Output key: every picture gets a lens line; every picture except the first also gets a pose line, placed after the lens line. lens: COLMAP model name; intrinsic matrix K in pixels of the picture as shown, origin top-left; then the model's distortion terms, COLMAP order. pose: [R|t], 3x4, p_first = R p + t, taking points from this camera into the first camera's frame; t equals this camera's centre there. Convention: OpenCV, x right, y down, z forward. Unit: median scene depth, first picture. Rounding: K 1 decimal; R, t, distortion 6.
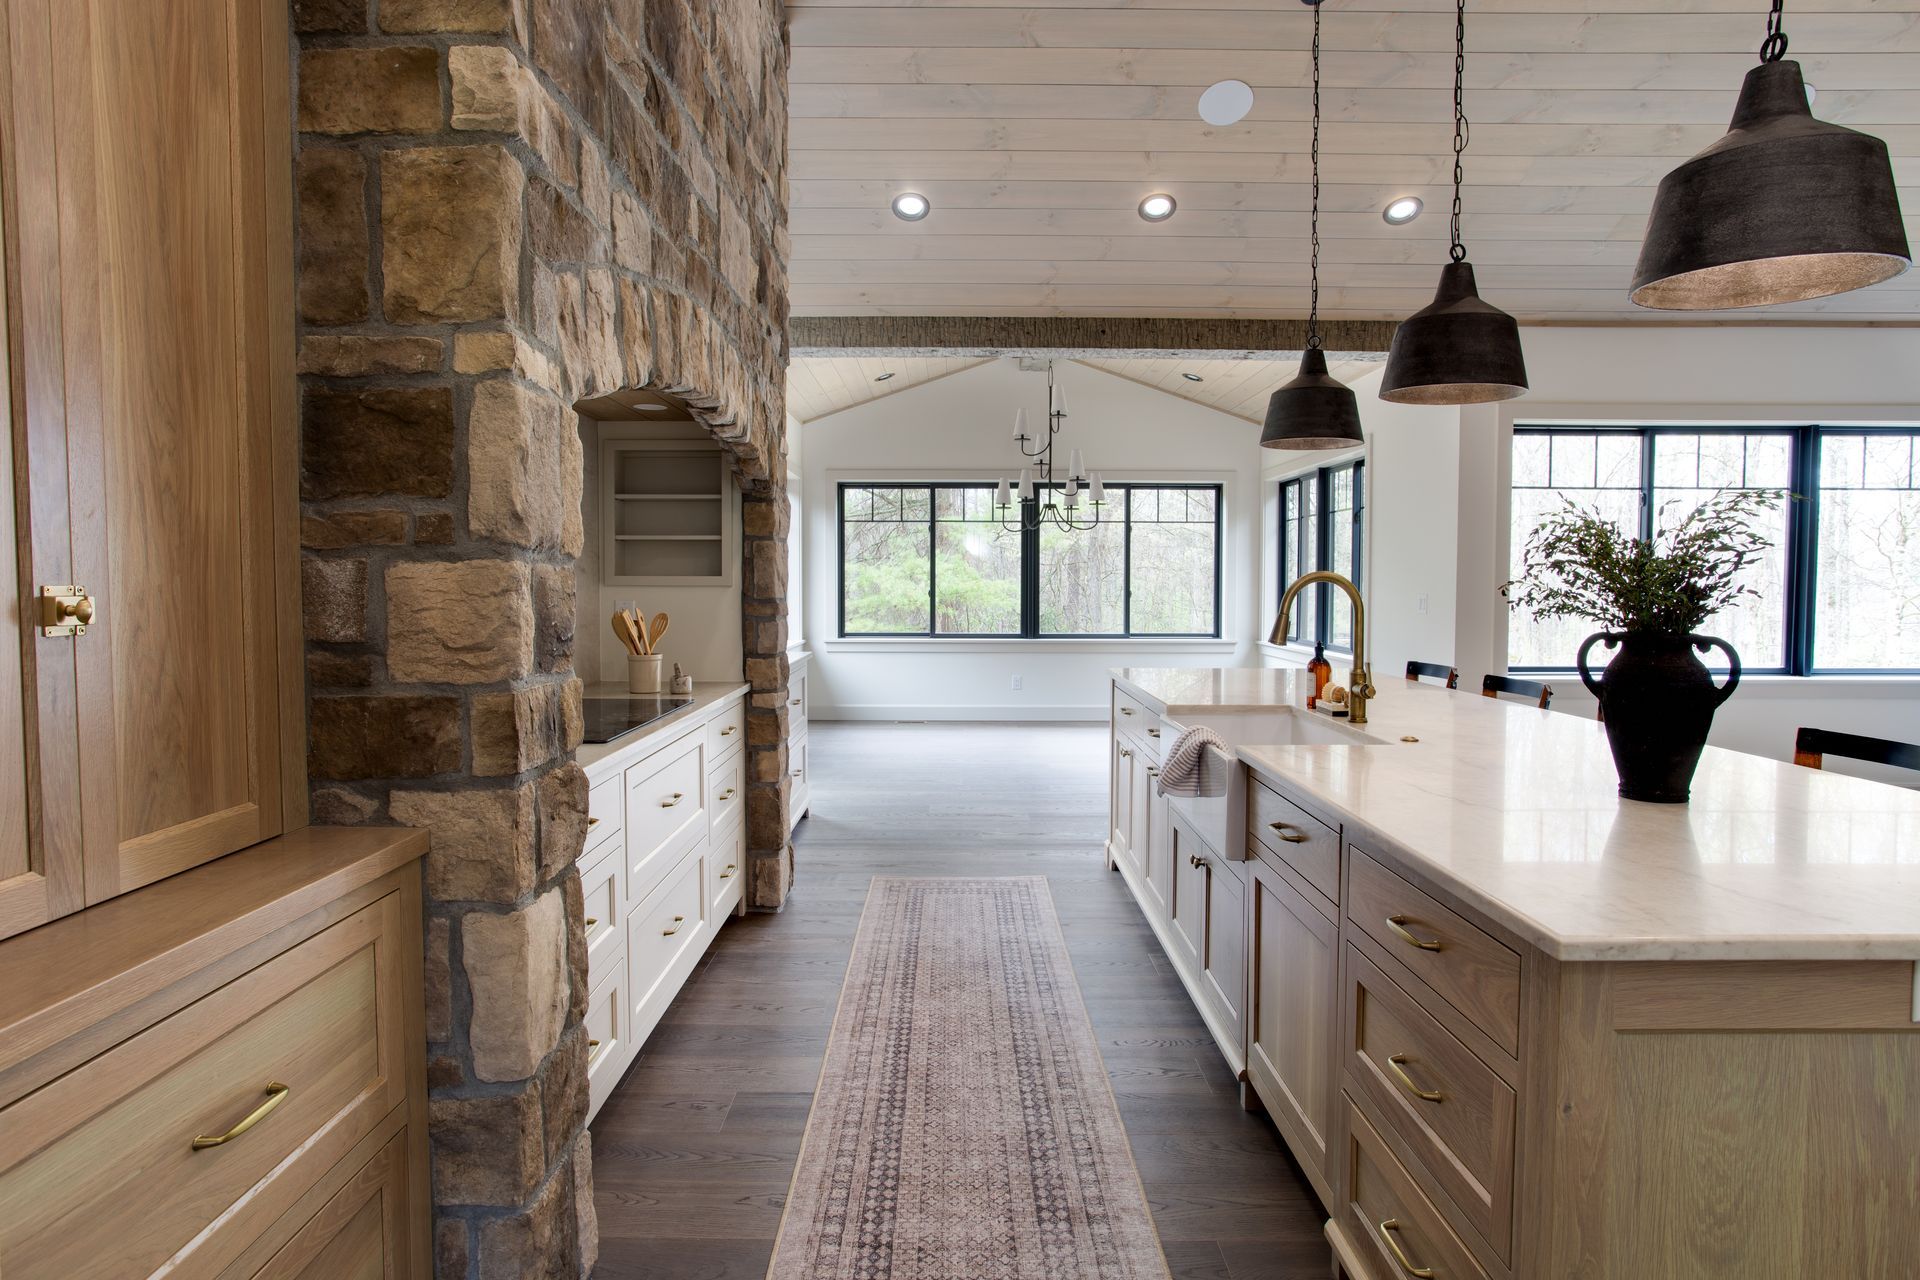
lens RADIAL K [[1076.8, 0, 965.1], [0, 1076.8, 626.8], [0, 0, 1]] dist [-0.008948, 0.003567]
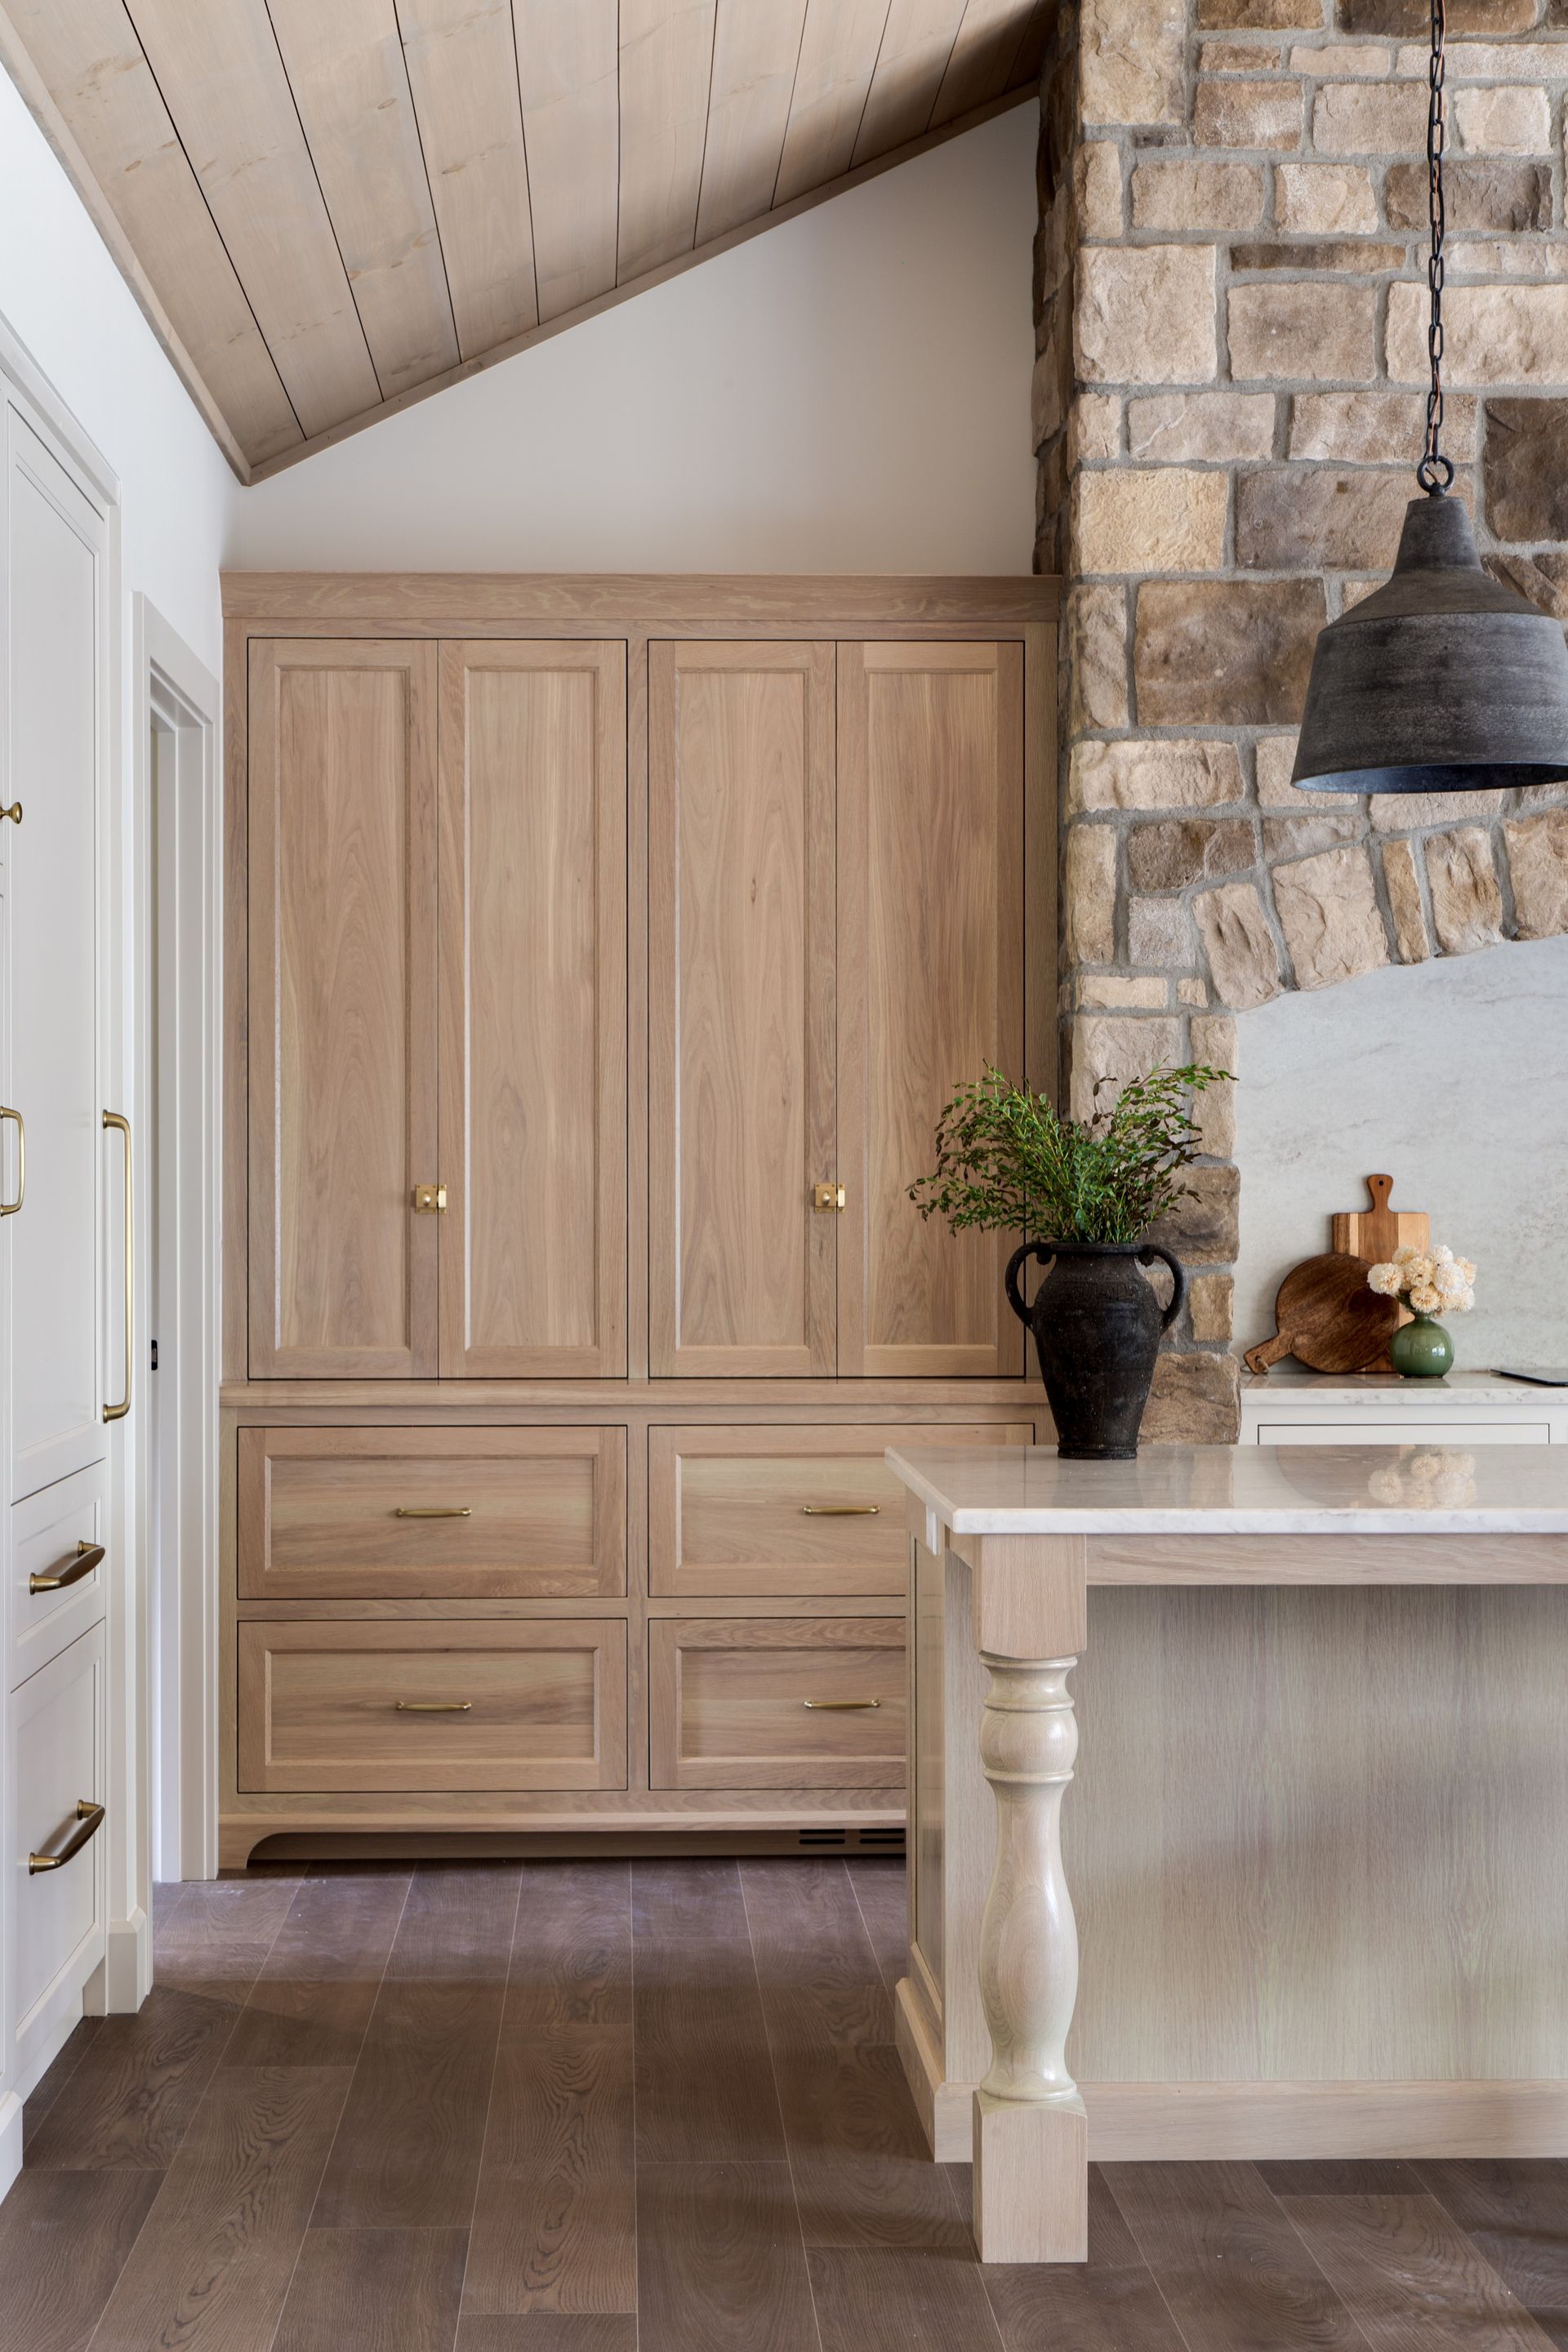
lens RADIAL K [[3807.2, 0, 715.7], [0, 3807.2, 1164.6], [0, 0, 1]] dist [0.061900, 0.000000]
pose [[0.011106, -0.005562, -0.999923, 1.684803], [-0.041481, 0.999121, -0.006018, -0.007847], [0.999078, 0.041545, 0.010865, 0.241994]]
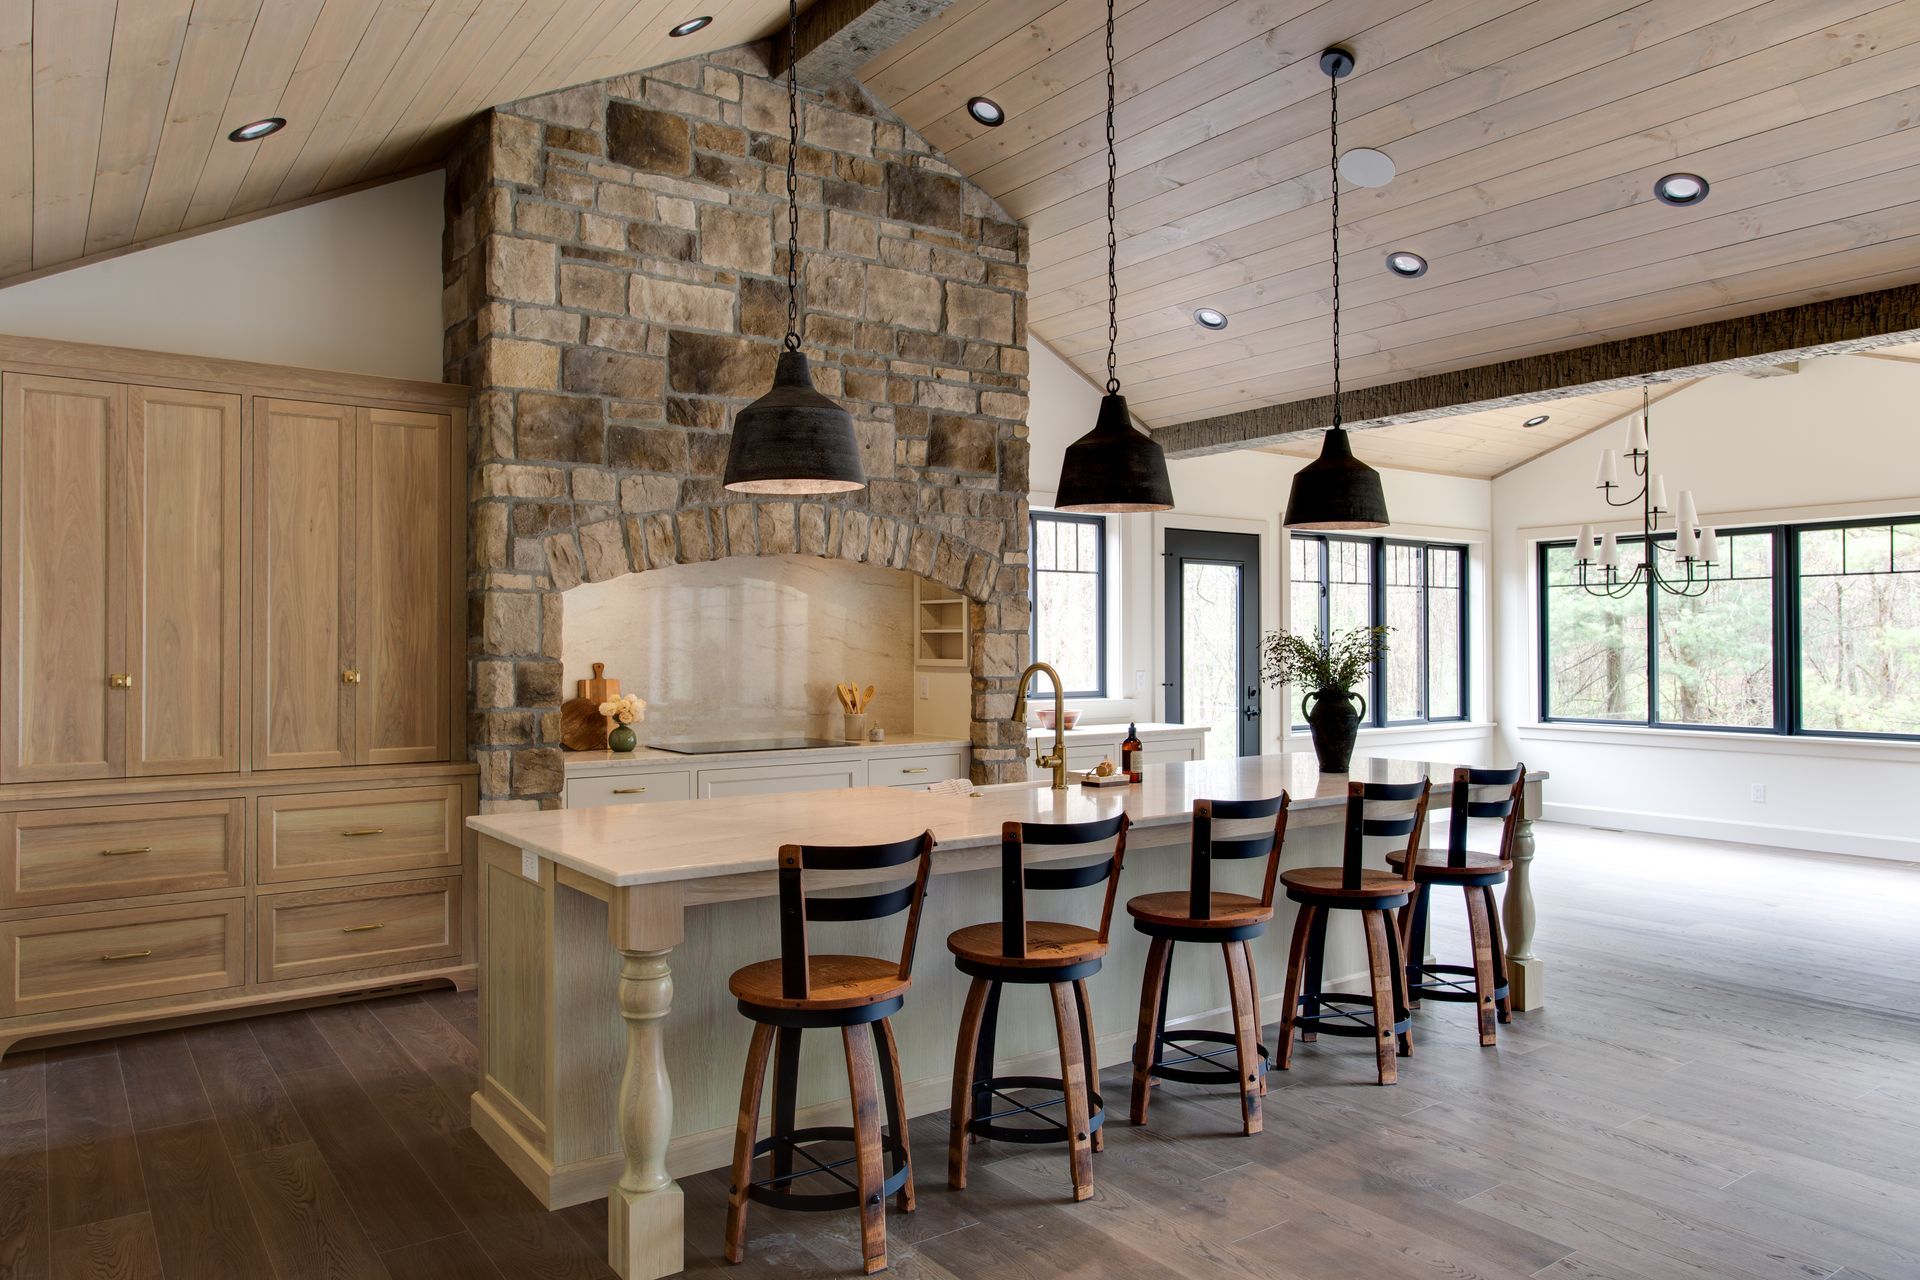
lens RADIAL K [[1295.0, 0, 943.3], [0, 1295.0, 629.2], [0, 0, 1]] dist [-0.016605, 0.021077]
pose [[0.562605, -0.012009, -0.826639, 1.199437], [-0.032850, 0.998780, -0.036867, -0.026353], [0.826073, 0.047896, 0.561524, 0.072009]]
